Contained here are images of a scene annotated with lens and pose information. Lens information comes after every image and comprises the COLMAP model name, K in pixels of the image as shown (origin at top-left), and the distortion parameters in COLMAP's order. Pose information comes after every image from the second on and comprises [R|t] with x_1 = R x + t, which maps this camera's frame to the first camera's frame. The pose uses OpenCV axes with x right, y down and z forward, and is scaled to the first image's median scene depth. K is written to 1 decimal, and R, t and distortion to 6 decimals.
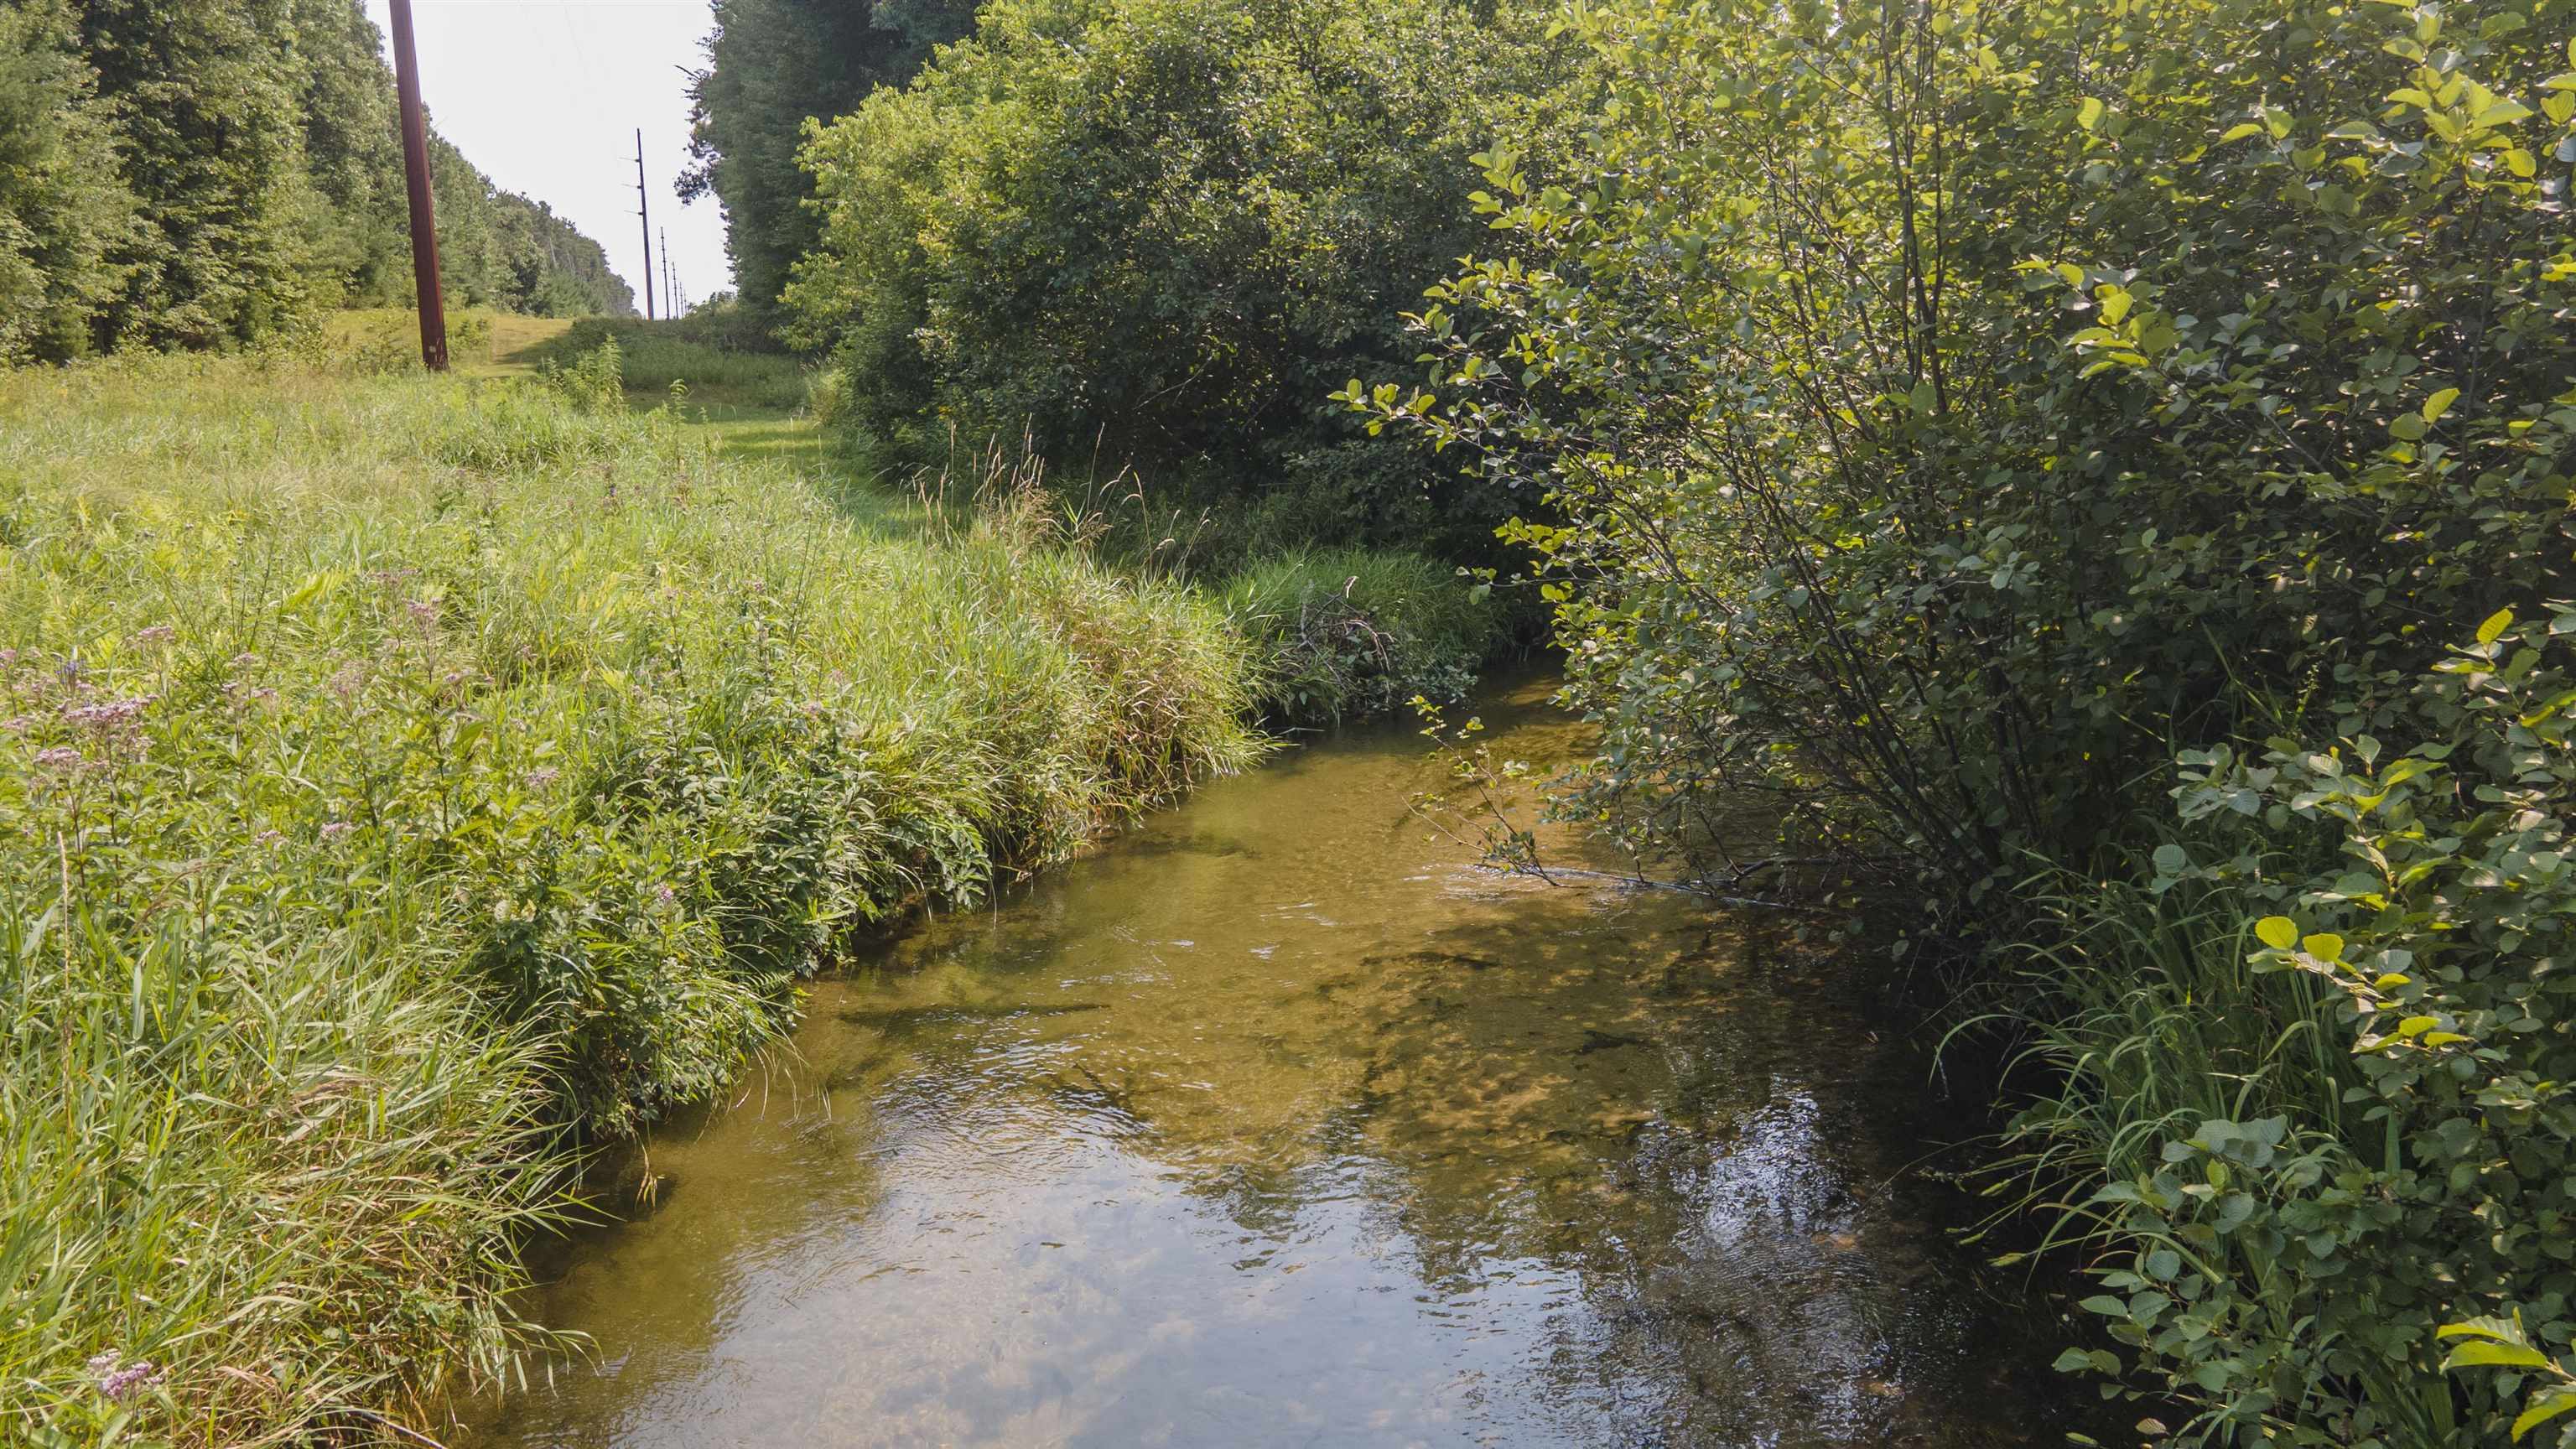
lens RADIAL K [[1942.9, 0, 1294.8], [0, 1942.9, 710.0], [0, 0, 1]] dist [0.033108, 0.031157]
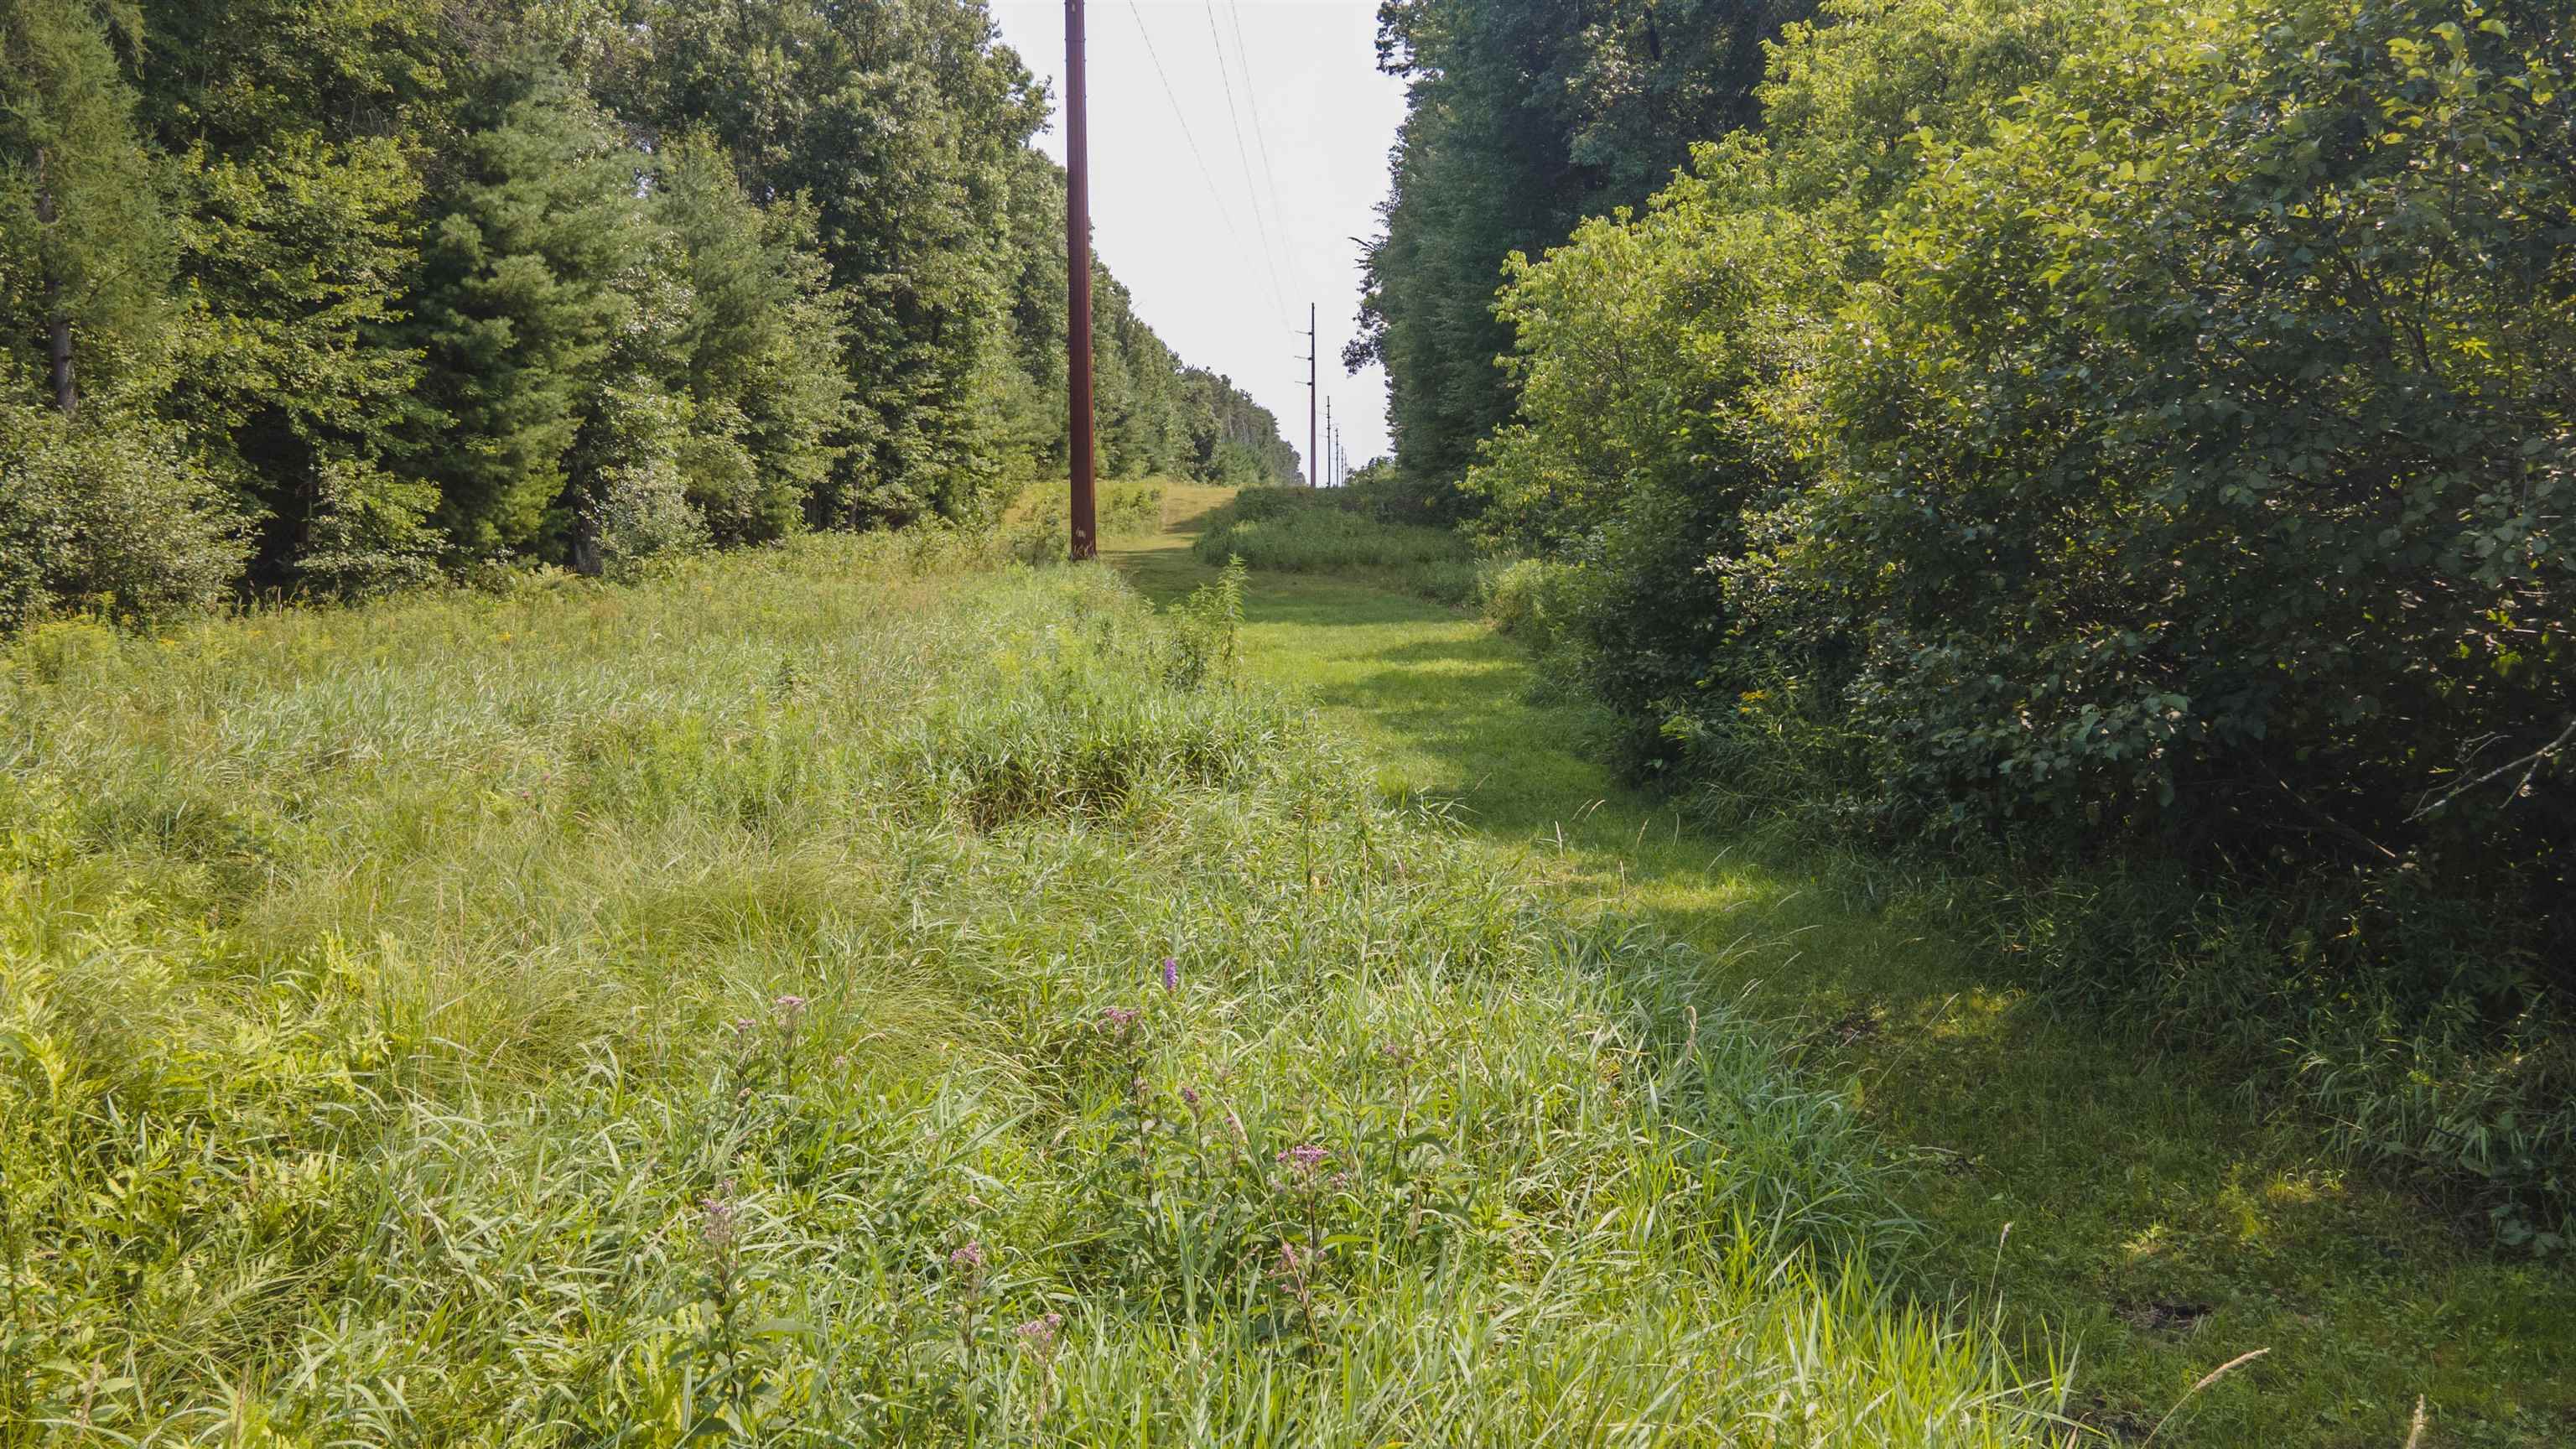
lens RADIAL K [[1942.9, 0, 1293.0], [0, 1942.9, 726.5], [0, 0, 1]] dist [0.033108, 0.031157]
pose [[0.948182, 0.034246, -0.315876, -0.031495], [-0.056501, 0.996502, -0.061567, -0.025099], [0.312662, 0.076224, 0.946801, 0.100362]]
